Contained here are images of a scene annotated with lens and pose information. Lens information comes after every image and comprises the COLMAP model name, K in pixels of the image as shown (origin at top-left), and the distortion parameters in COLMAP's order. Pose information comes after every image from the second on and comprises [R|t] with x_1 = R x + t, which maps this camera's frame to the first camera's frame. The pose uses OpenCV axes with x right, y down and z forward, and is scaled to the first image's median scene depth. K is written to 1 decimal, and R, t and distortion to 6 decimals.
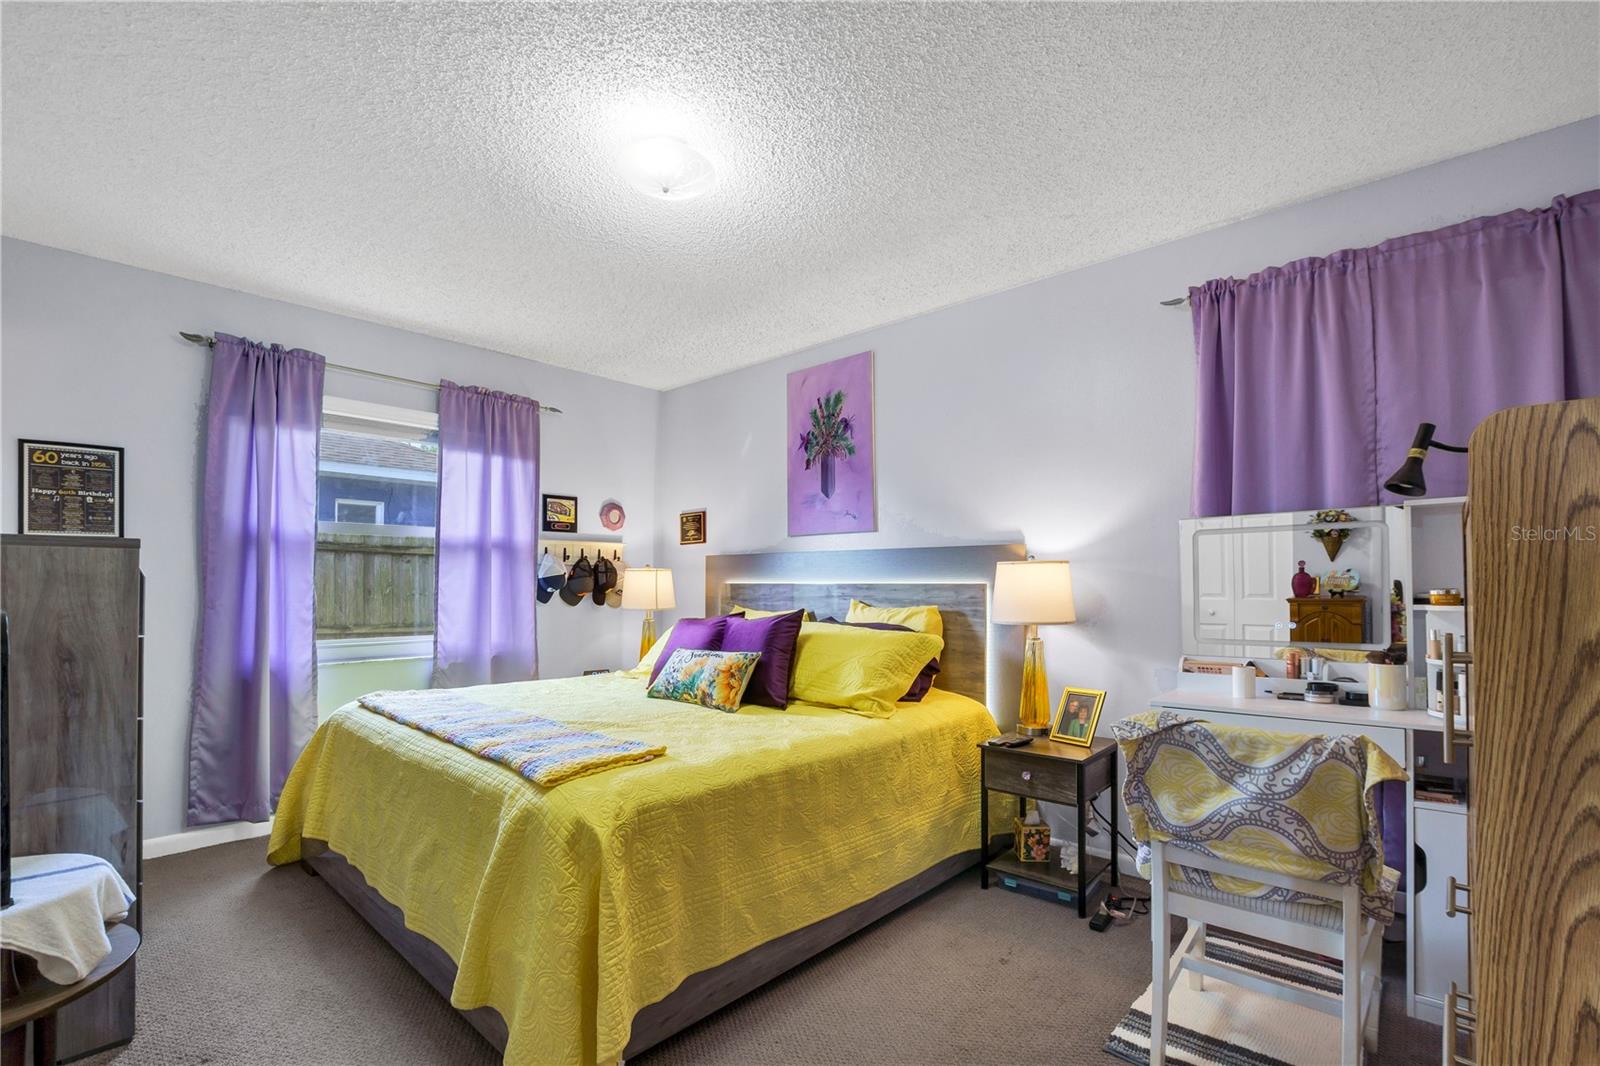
lens RADIAL K [[762.9, 0, 793.1], [0, 762.9, 579.5], [0, 0, 1]] dist [-0.020192, 0.000478]
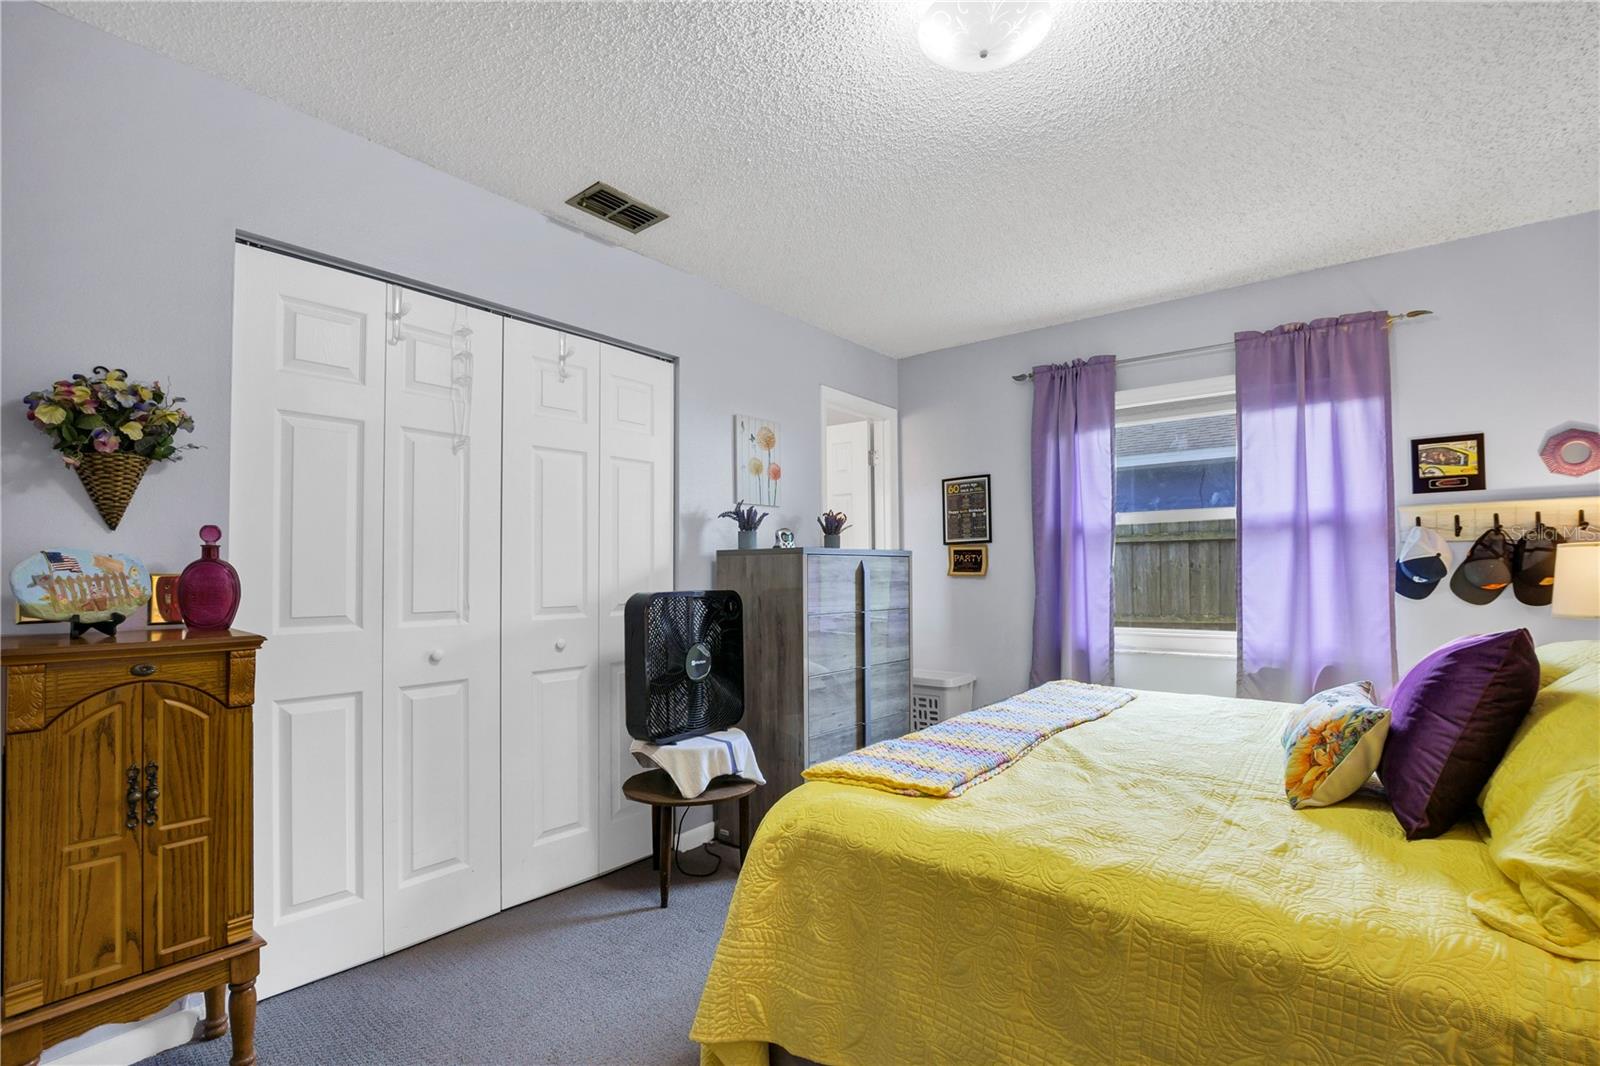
lens RADIAL K [[722.2, 0, 787.3], [0, 722.2, 559.1], [0, 0, 1]] dist [-0.036303, 0.008142]
pose [[0.048884, -0.021532, -0.998572, 0.340760], [0.015159, 0.999668, -0.020814, -0.000026], [0.998689, -0.014120, 0.049194, 0.497360]]
